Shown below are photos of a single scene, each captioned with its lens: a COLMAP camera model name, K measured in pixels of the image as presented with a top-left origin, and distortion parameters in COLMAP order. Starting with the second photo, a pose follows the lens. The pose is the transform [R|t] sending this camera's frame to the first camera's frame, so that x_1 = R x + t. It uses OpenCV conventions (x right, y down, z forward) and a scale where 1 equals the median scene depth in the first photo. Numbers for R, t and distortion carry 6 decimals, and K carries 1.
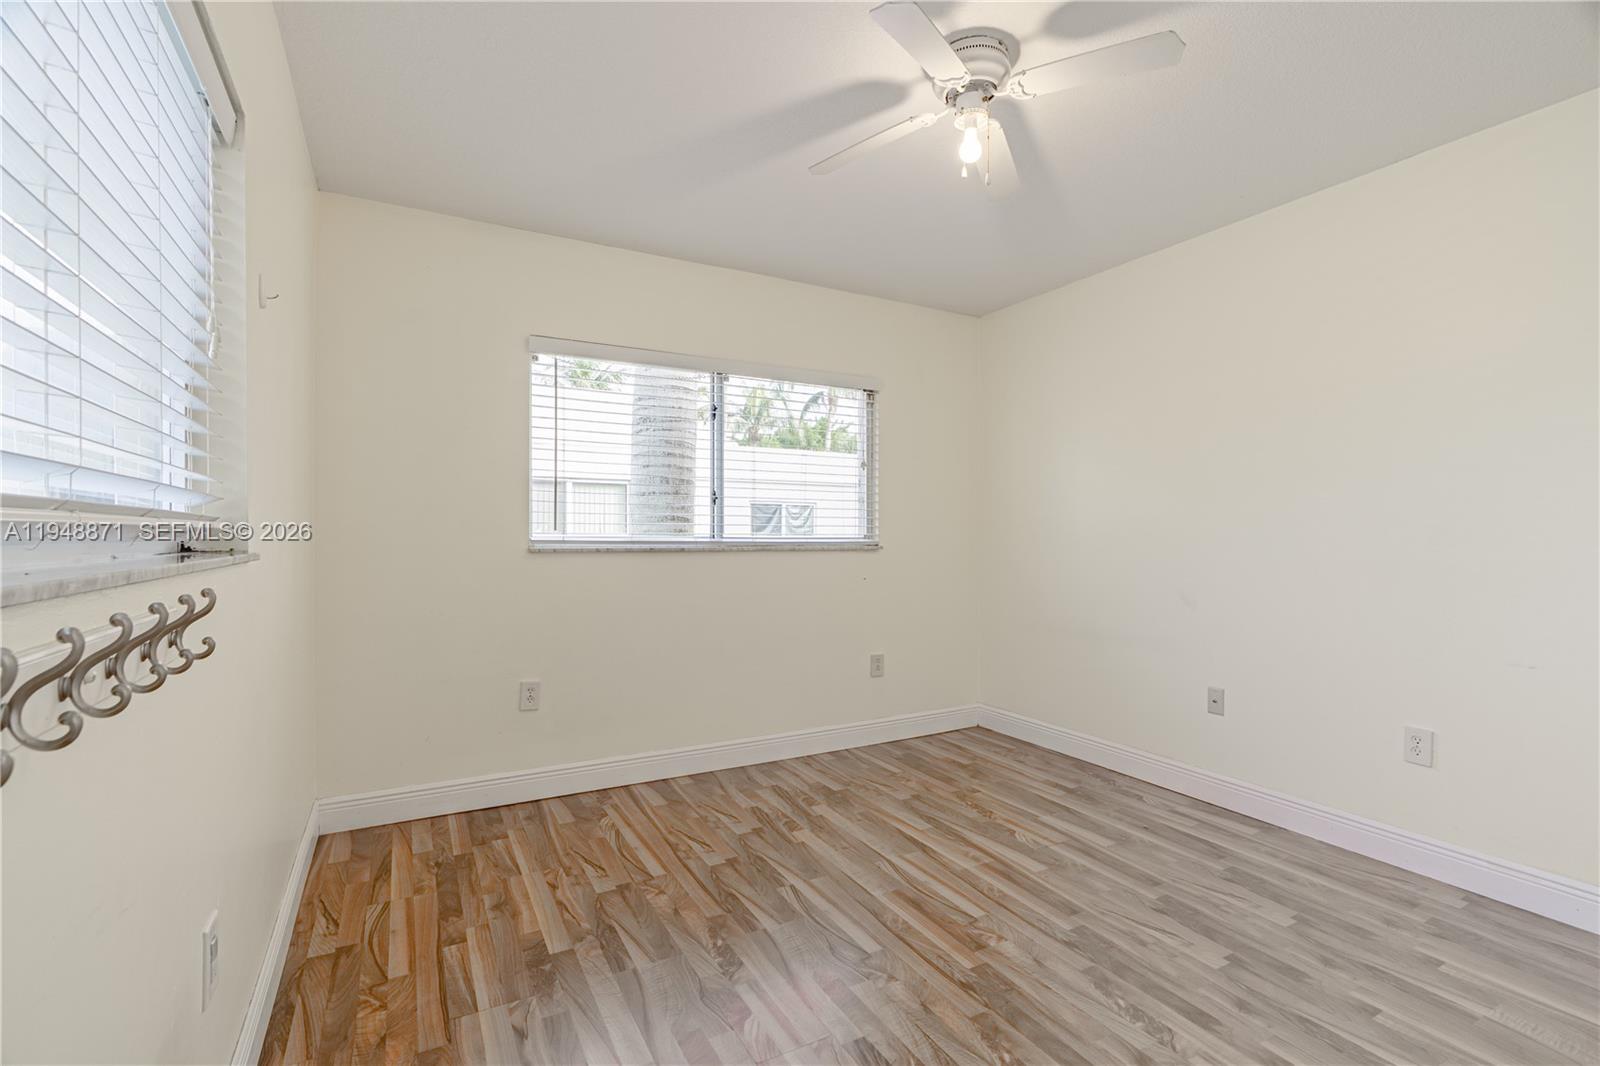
lens RADIAL K [[732.8, 0, 795.1], [0, 732.8, 536.8], [0, 0, 1]] dist [-0.001377, -0.000164]
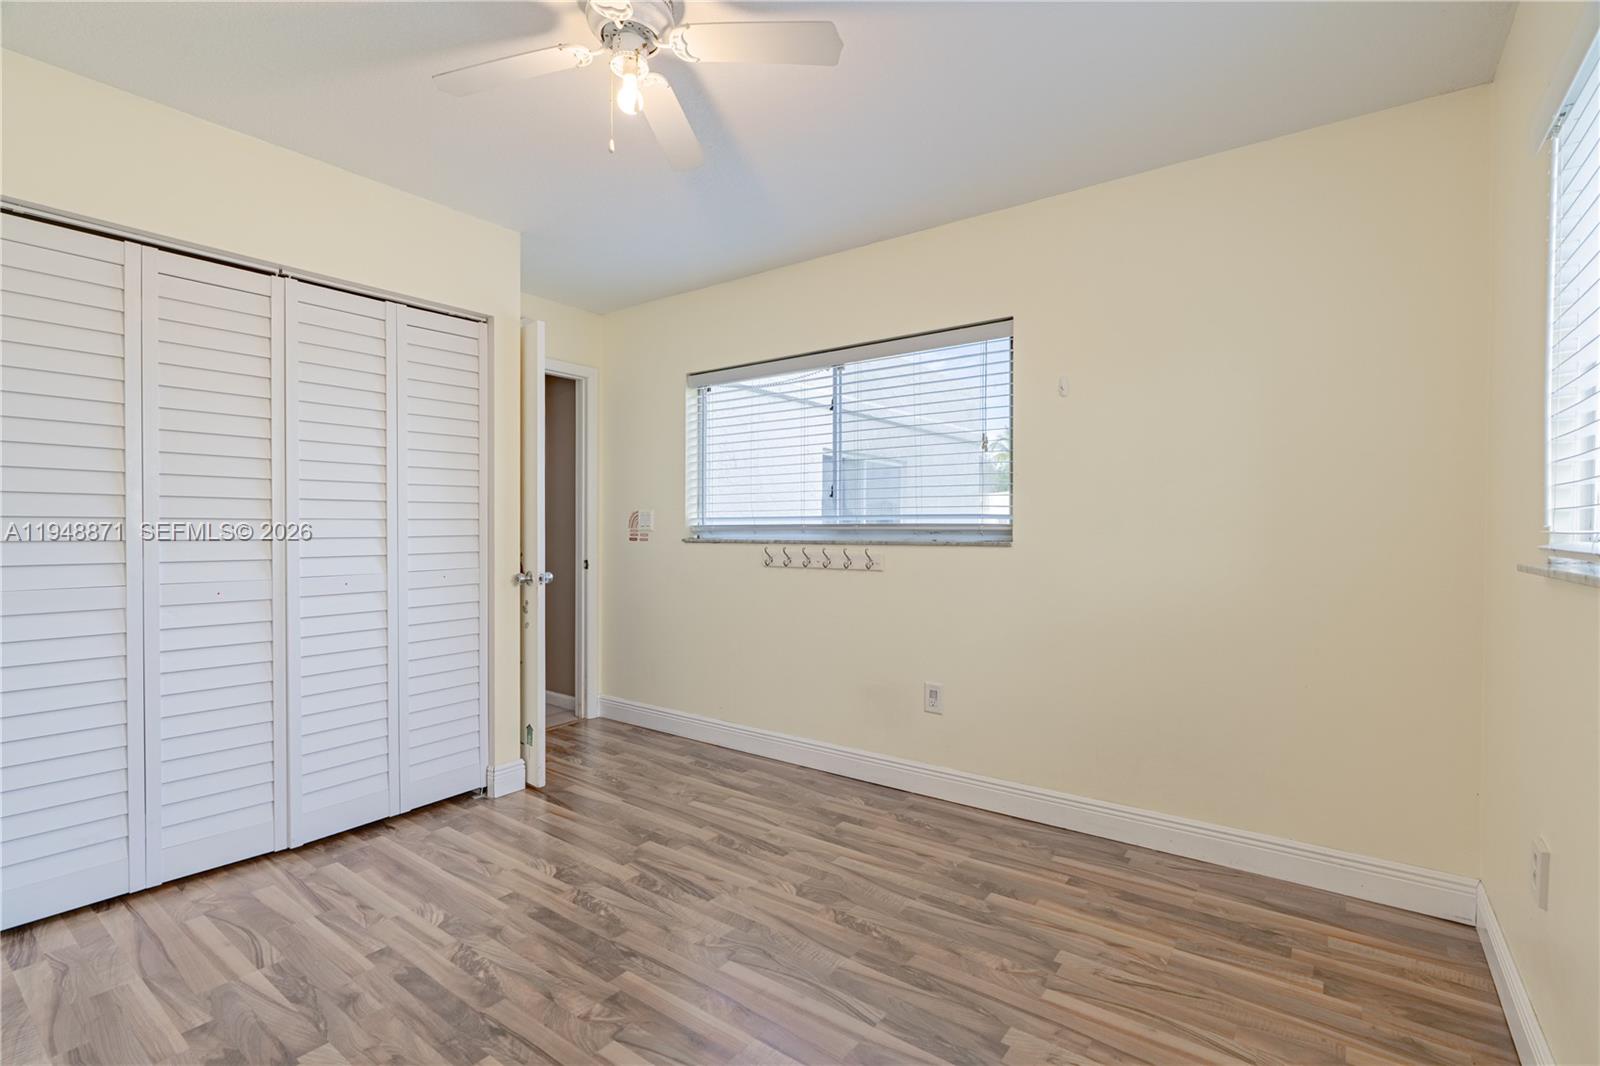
lens RADIAL K [[732.8, 0, 795.1], [0, 732.8, 536.8], [0, 0, 1]] dist [-0.001377, -0.000164]
pose [[-0.910186, -0.003475, -0.414184, 0.385523], [-0.008784, 0.999902, 0.010914, -0.000118], [0.414106, 0.013572, -0.910128, 1.730888]]
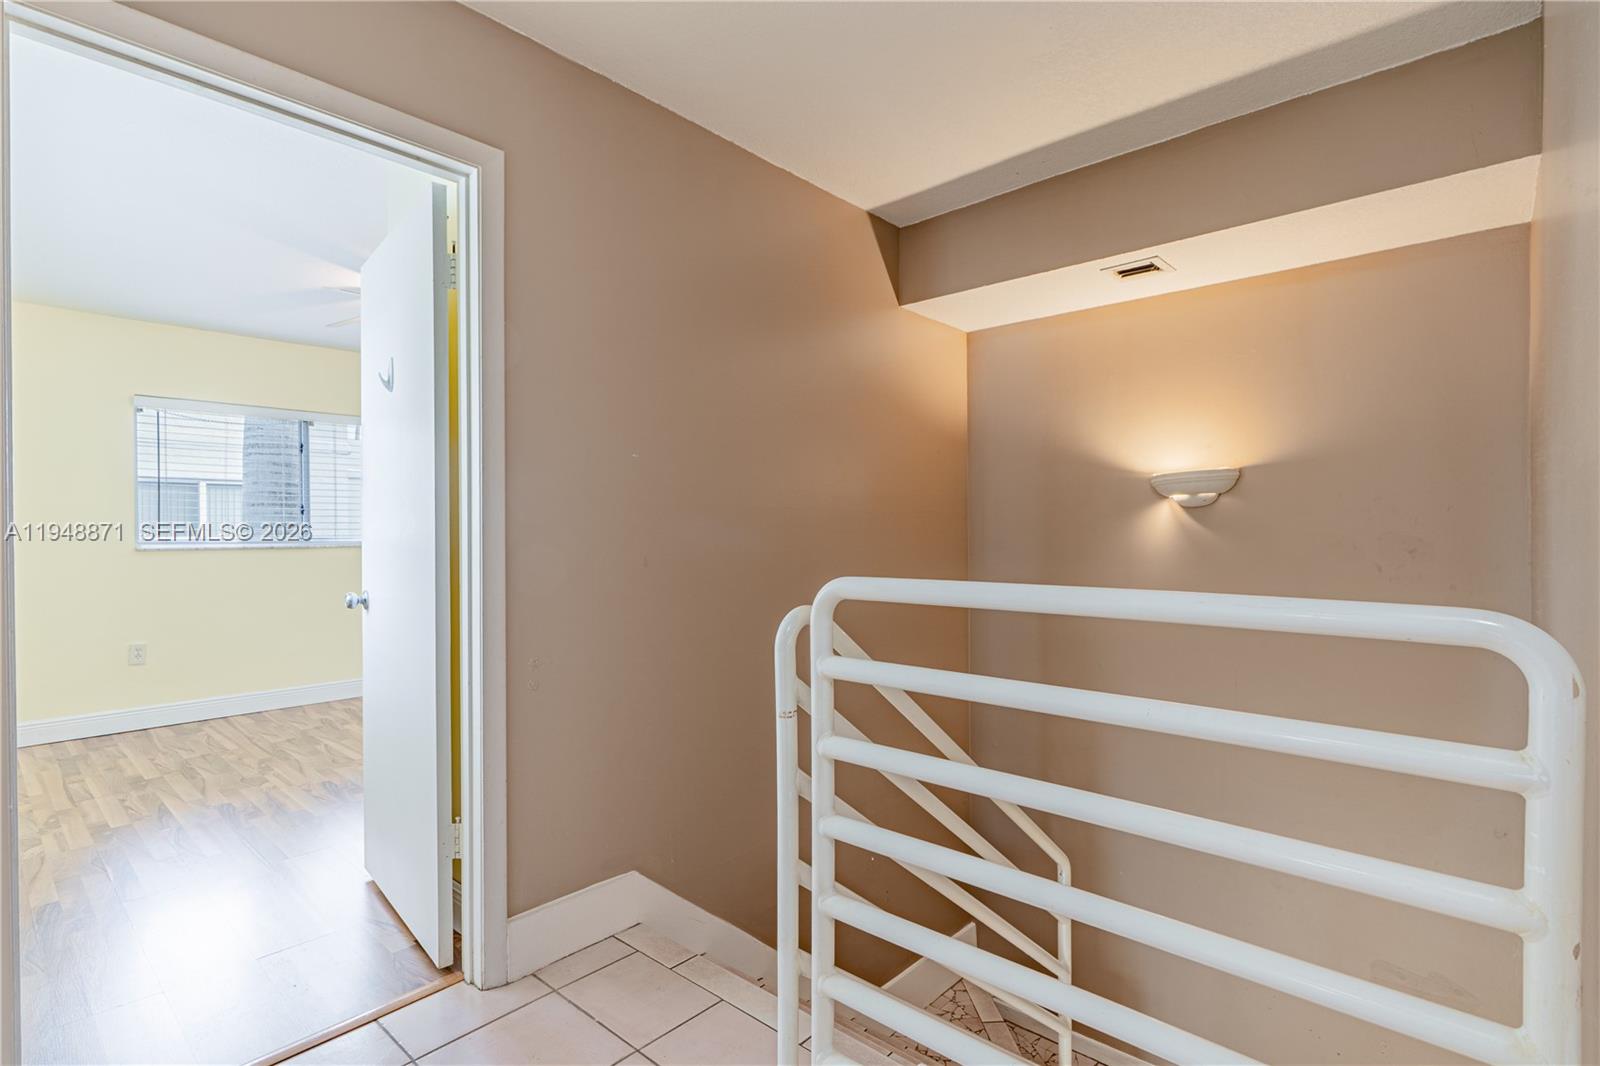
lens RADIAL K [[779.7, 0, 804.6], [0, 779.7, 538.7], [0, 0, 1]] dist [0.001537, 0.000301]
pose [[0.944822, -0.013713, 0.327298, 0.490962], [0.012982, 0.999906, 0.004419, 0.010379], [-0.327328, 0.000074, 0.944911, -1.139881]]
